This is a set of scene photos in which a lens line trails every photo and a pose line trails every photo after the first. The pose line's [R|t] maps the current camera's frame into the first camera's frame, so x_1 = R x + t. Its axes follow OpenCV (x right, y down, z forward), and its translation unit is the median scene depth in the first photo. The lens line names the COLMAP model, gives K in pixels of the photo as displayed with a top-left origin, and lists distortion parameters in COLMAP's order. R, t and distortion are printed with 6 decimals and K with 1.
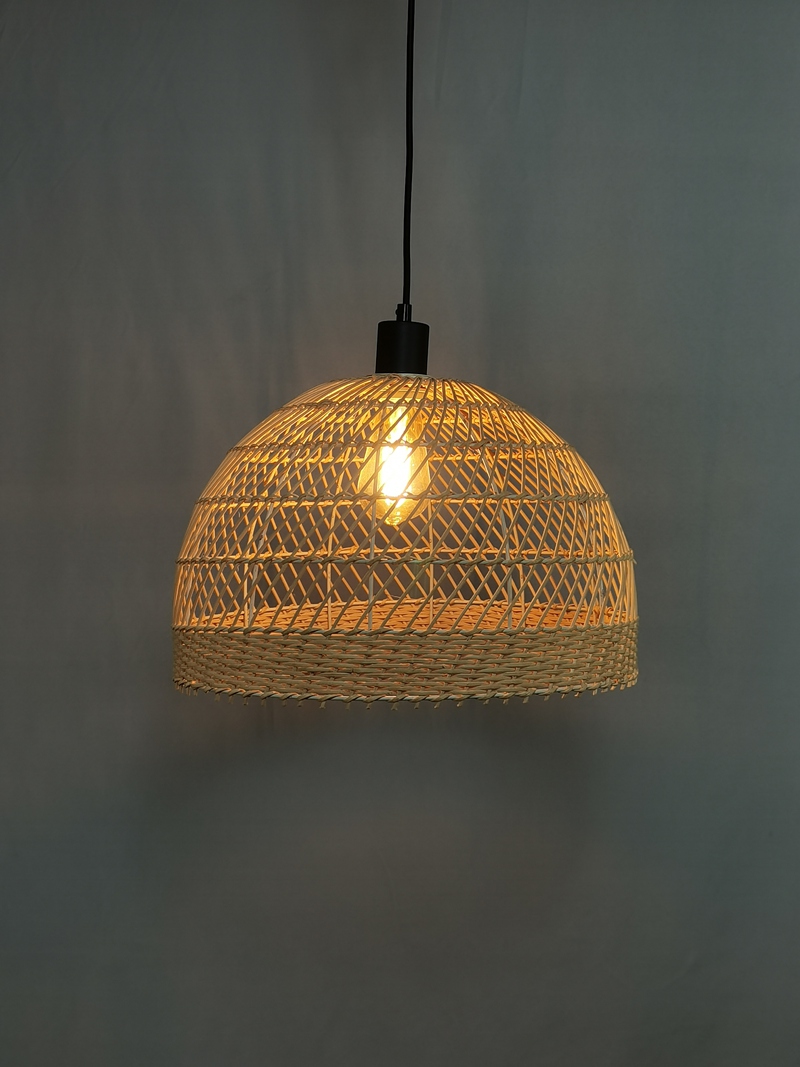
lens RADIAL K [[1468.1, 0, 397.5], [0, 1468.1, 541.9], [0, 0, 1]] dist [0.008248, 0.000000]
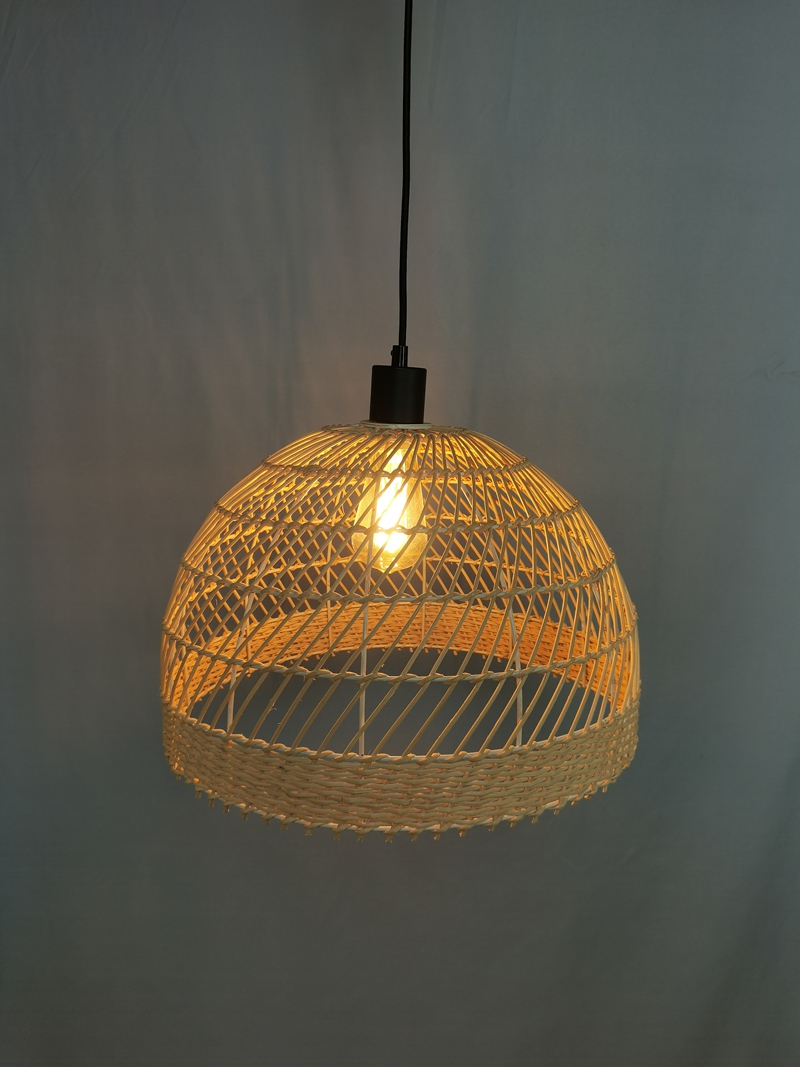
lens RADIAL K [[872.3, 0, 397.2], [0, 872.3, 536.9], [0, 0, 1]] dist [0.029751, 0.003274]
pose [[0.999983, 0.001197, 0.005755, -0.000285], [-0.002102, 0.987122, 0.159956, -0.133590], [-0.005490, -0.159966, 0.987107, 0.442675]]
